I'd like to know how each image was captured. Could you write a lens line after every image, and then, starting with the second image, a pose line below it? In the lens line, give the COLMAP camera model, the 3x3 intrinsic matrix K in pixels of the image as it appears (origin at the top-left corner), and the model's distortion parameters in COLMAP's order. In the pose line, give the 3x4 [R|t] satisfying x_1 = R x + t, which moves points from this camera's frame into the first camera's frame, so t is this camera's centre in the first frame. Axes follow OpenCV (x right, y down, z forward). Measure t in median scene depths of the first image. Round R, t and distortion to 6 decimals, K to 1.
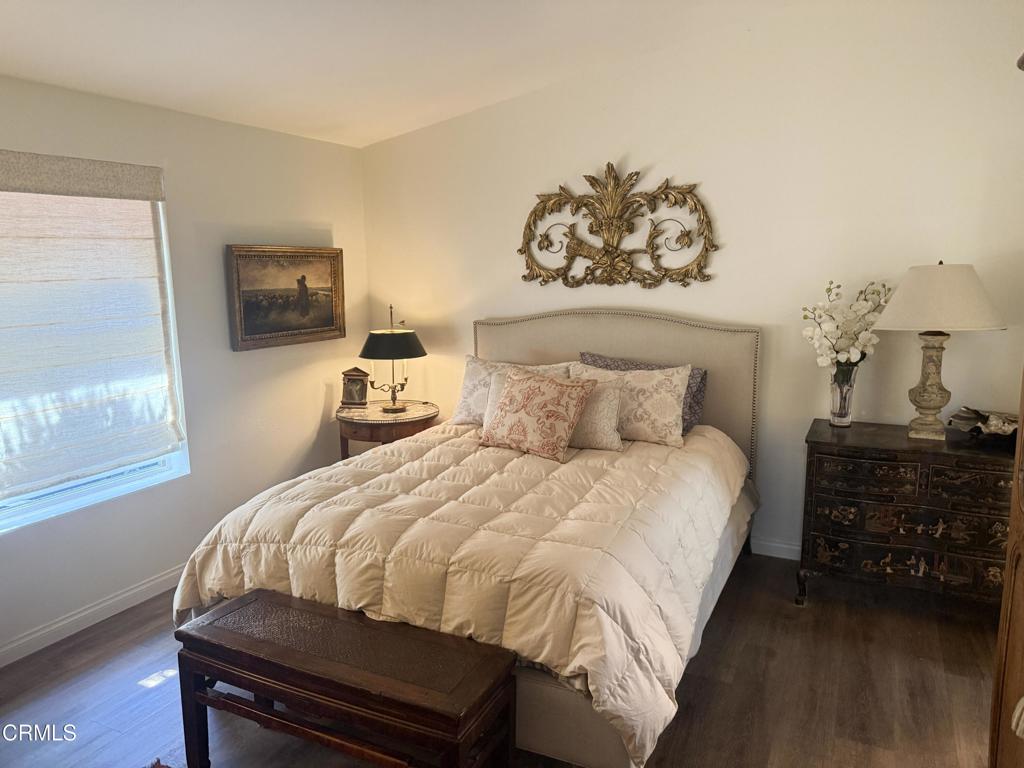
lens RADIAL K [[723.0, 0, 508.9], [0, 723.0, 389.3], [0, 0, 1]] dist [0.076469, -0.124875]
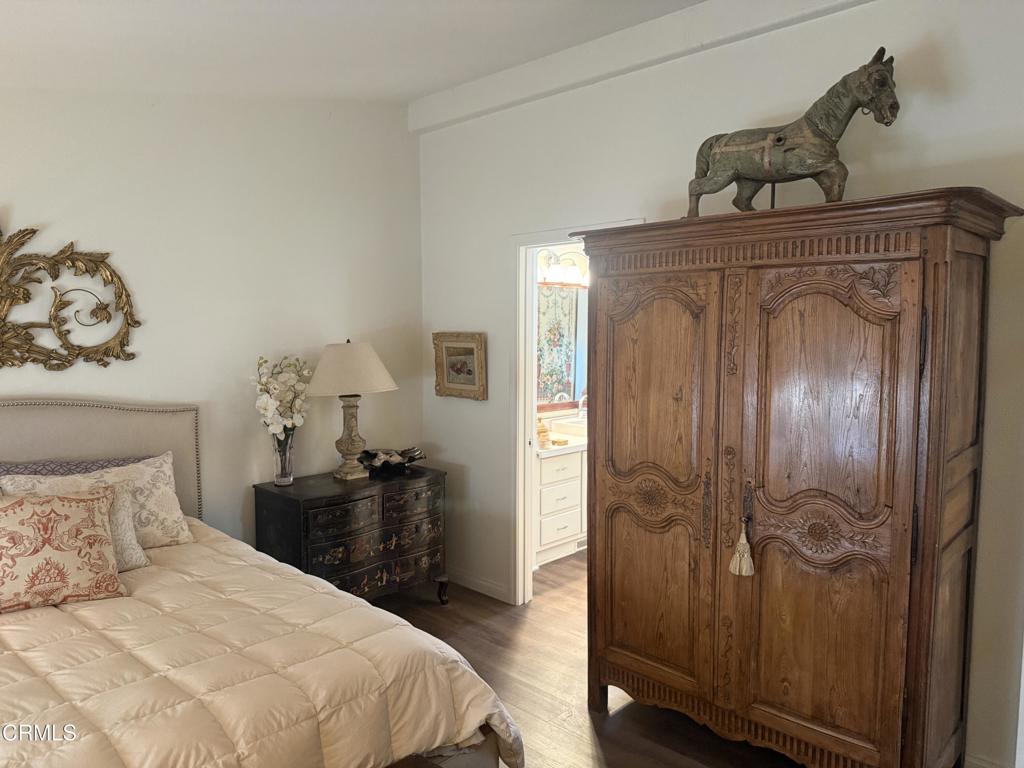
lens RADIAL K [[719.0, 0, 530.5], [0, 719.0, 380.4], [0, 0, 1]] dist [-0.000384, -0.003420]
pose [[0.289902, -0.058492, 0.955267, -0.487607], [0.155305, 0.987776, 0.013351, -0.065527], [-0.944371, 0.144488, 0.295442, 0.306200]]
